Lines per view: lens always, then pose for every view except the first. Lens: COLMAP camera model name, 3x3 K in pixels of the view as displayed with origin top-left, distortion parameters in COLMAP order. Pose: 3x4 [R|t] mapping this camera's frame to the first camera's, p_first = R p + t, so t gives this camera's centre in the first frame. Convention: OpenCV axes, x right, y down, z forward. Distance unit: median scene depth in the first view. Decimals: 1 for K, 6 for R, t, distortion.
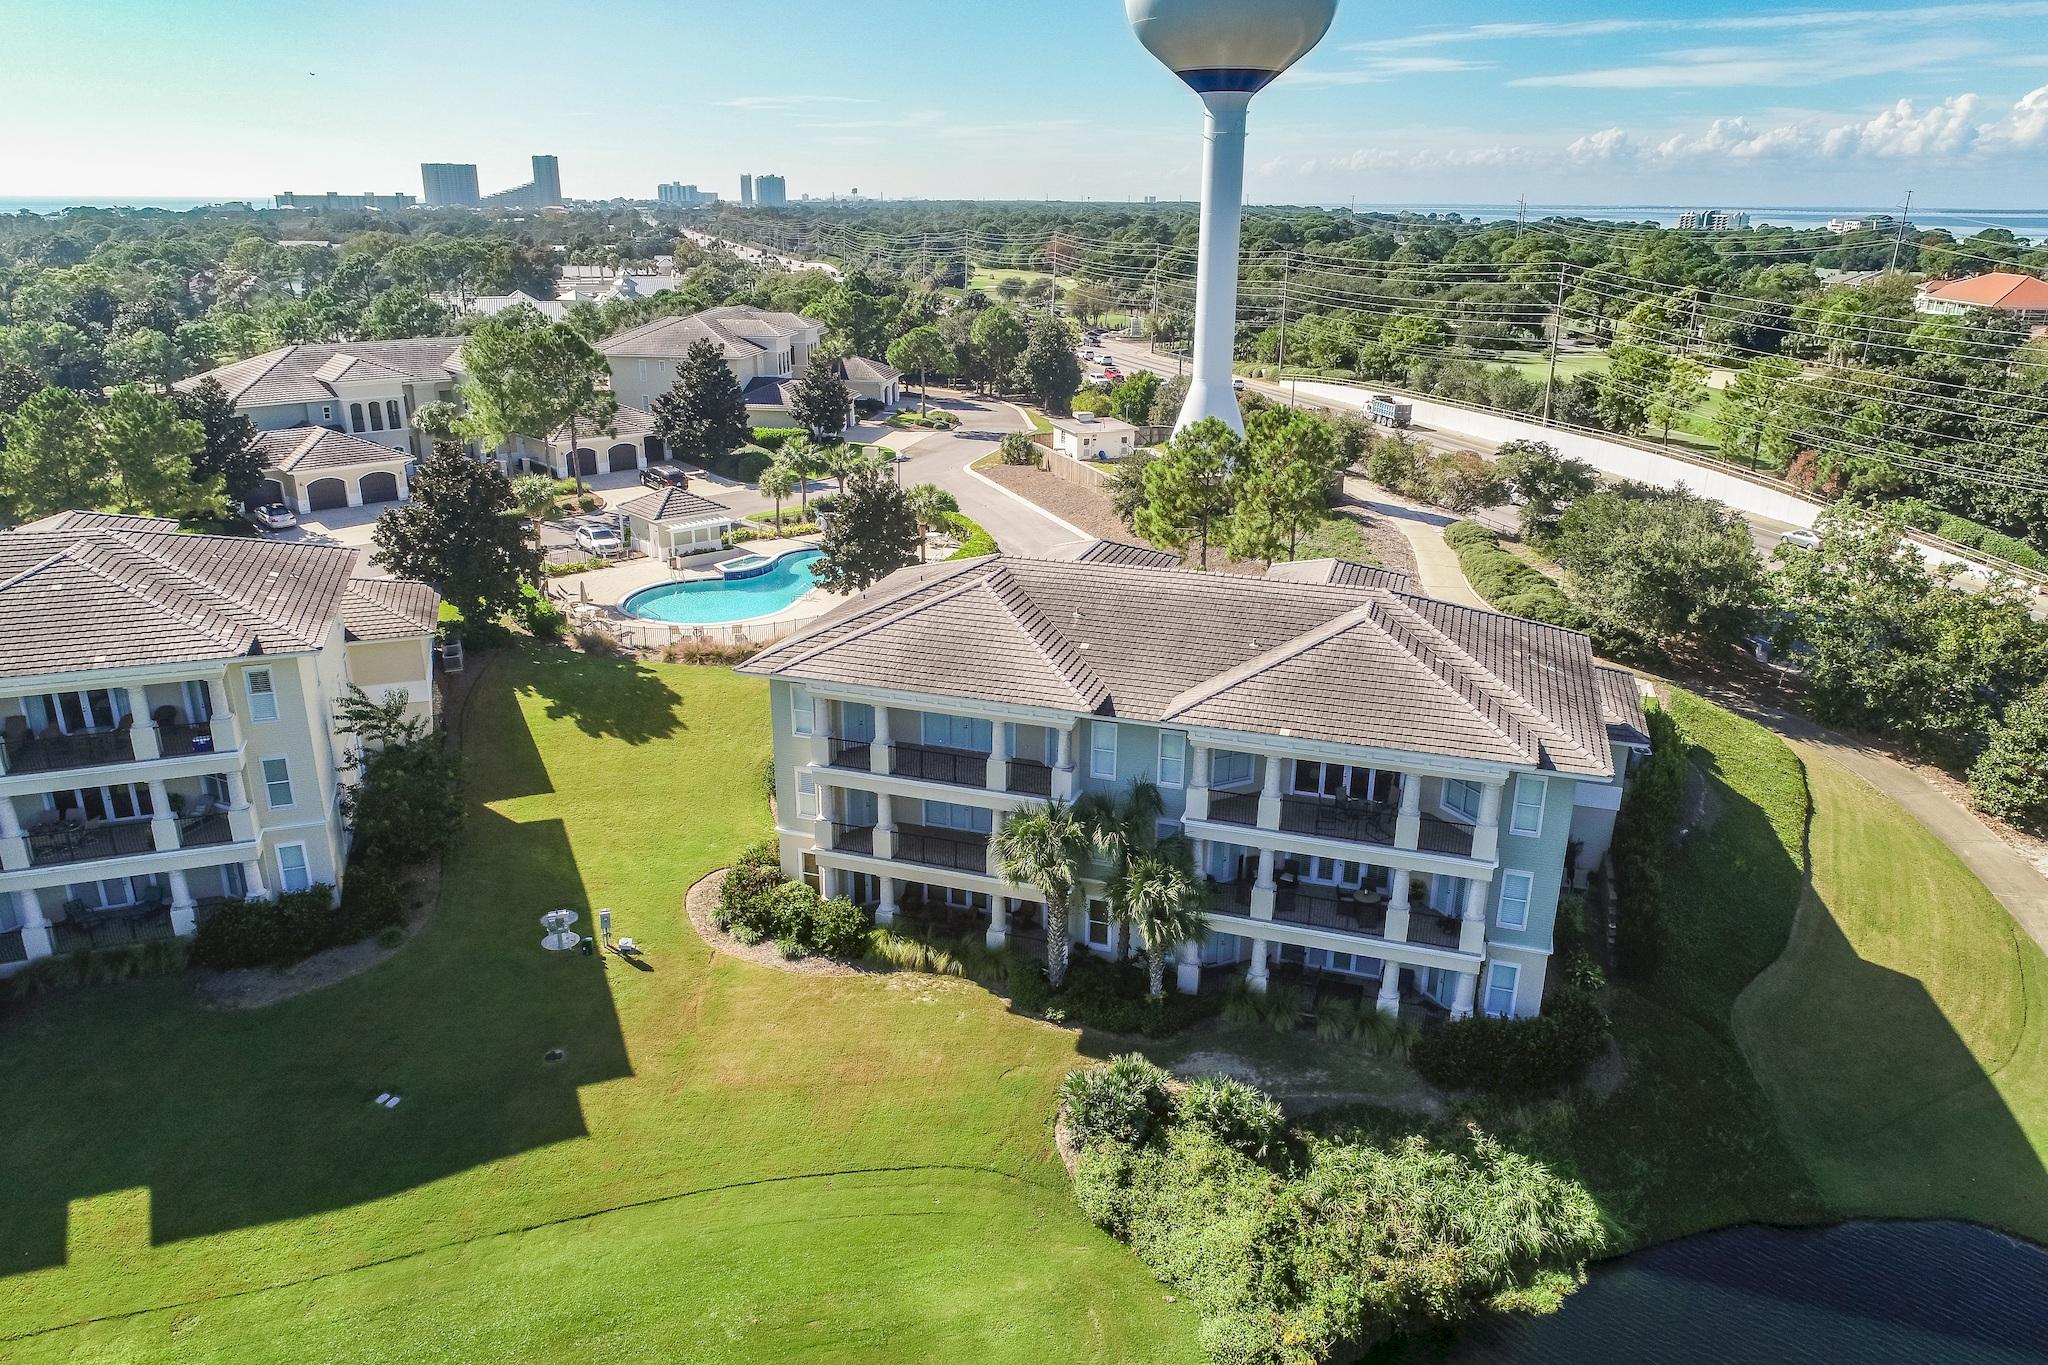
lens RADIAL K [[1520.7, 0, 1024.0], [0, 1520.7, 682.5], [0, 0, 1]] dist [-0.000547, -0.001641]
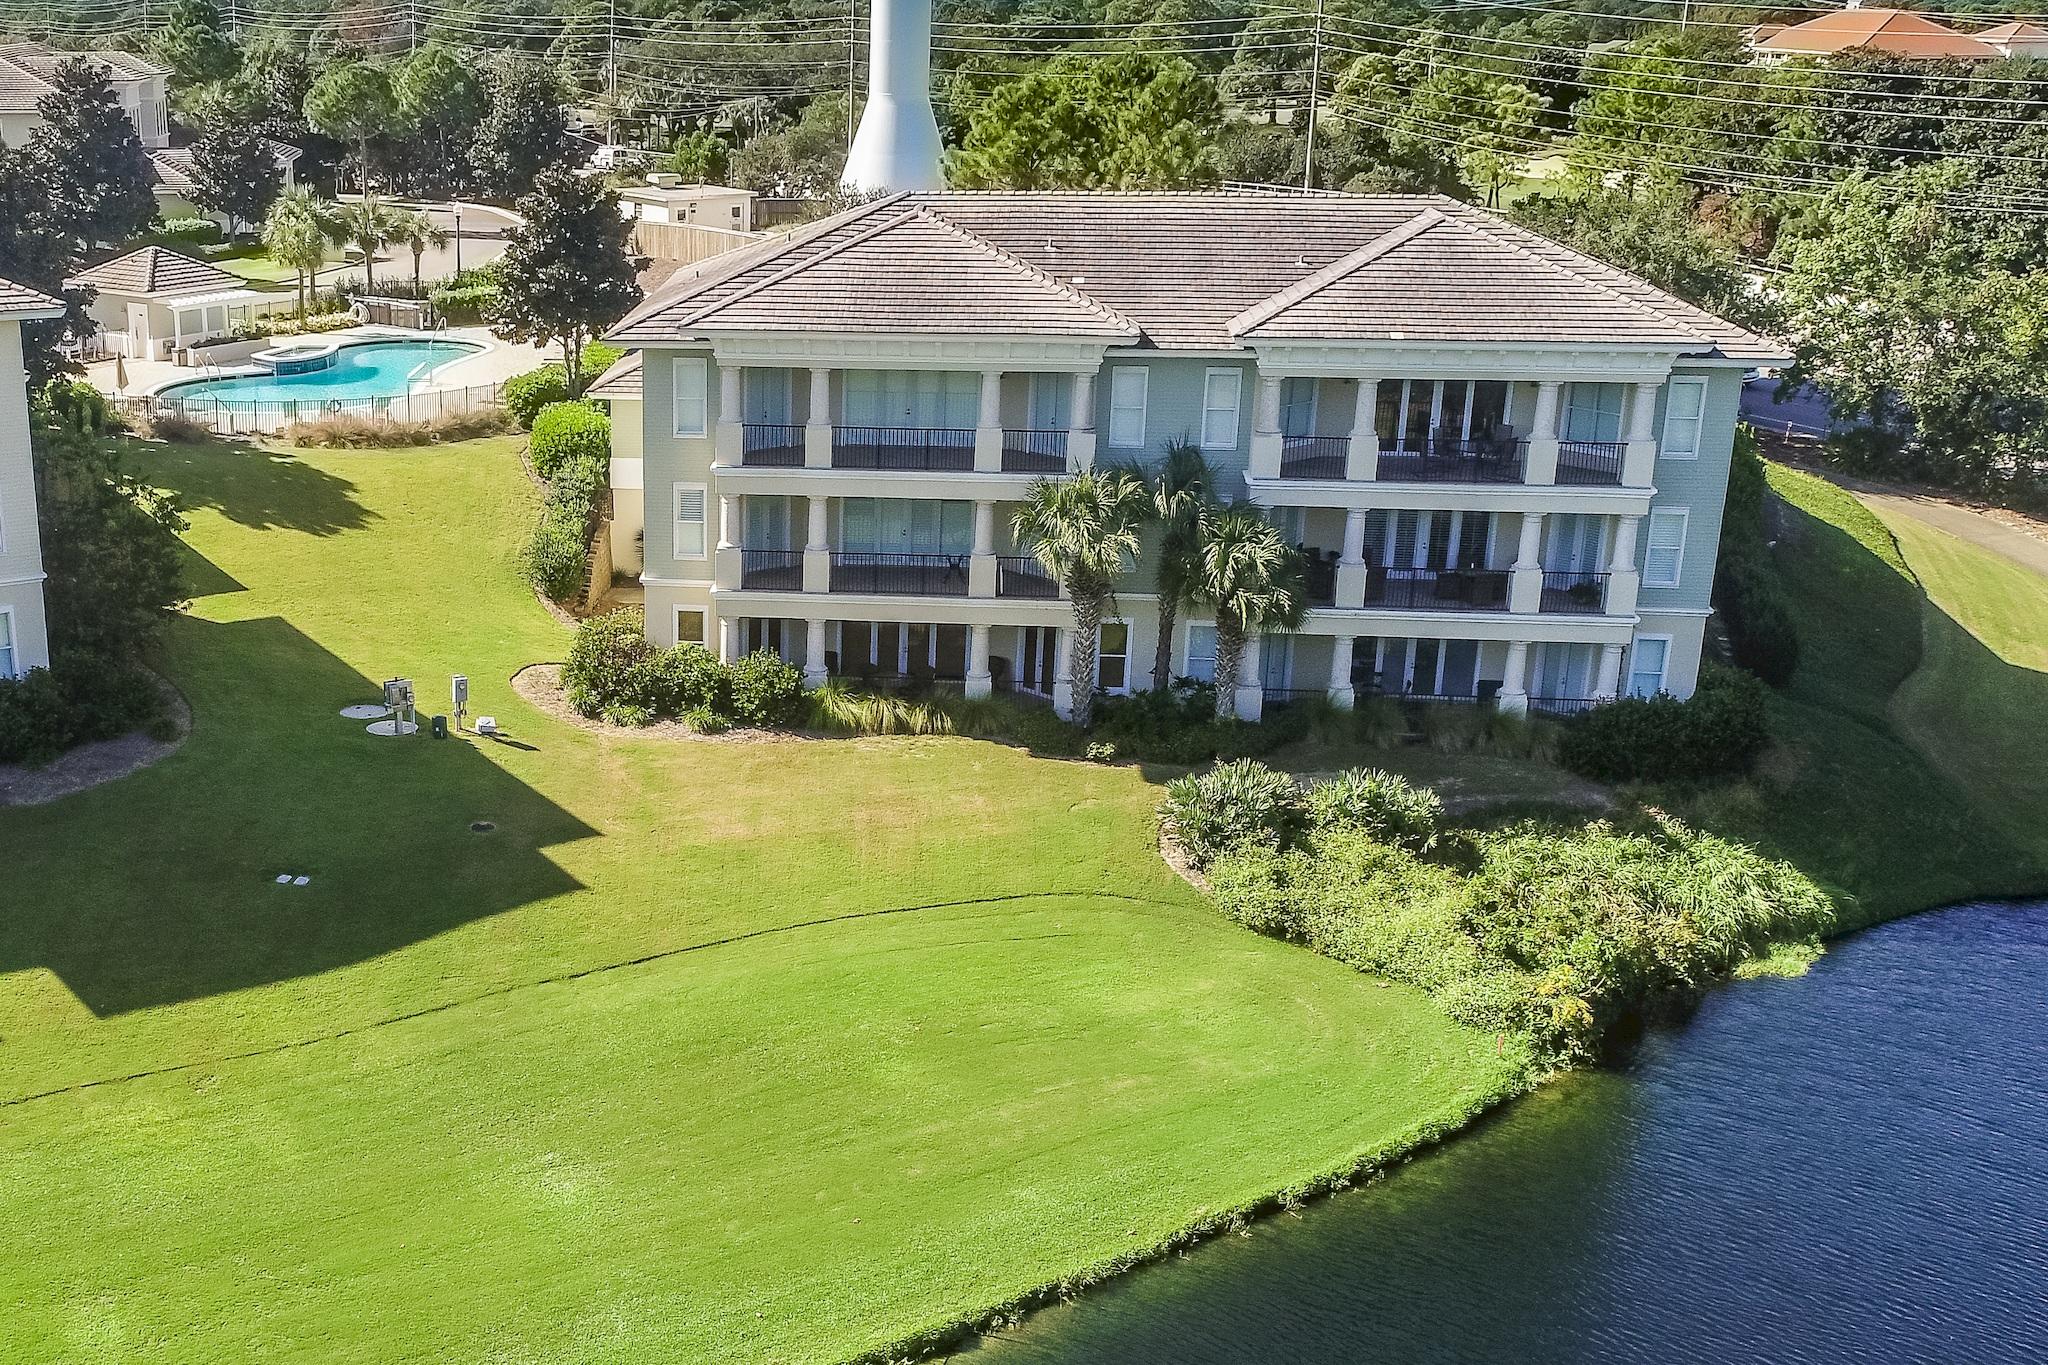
lens RADIAL K [[2362.6, 0, 1024.0], [0, 2362.6, 682.5], [0, 0, 1]] dist [0.007814, -0.014438]
pose [[0.979445, -0.078601, 0.185769, -0.232215], [0.072835, 0.996632, 0.037673, 0.136926], [-0.188104, -0.023368, 0.981871, -0.145718]]
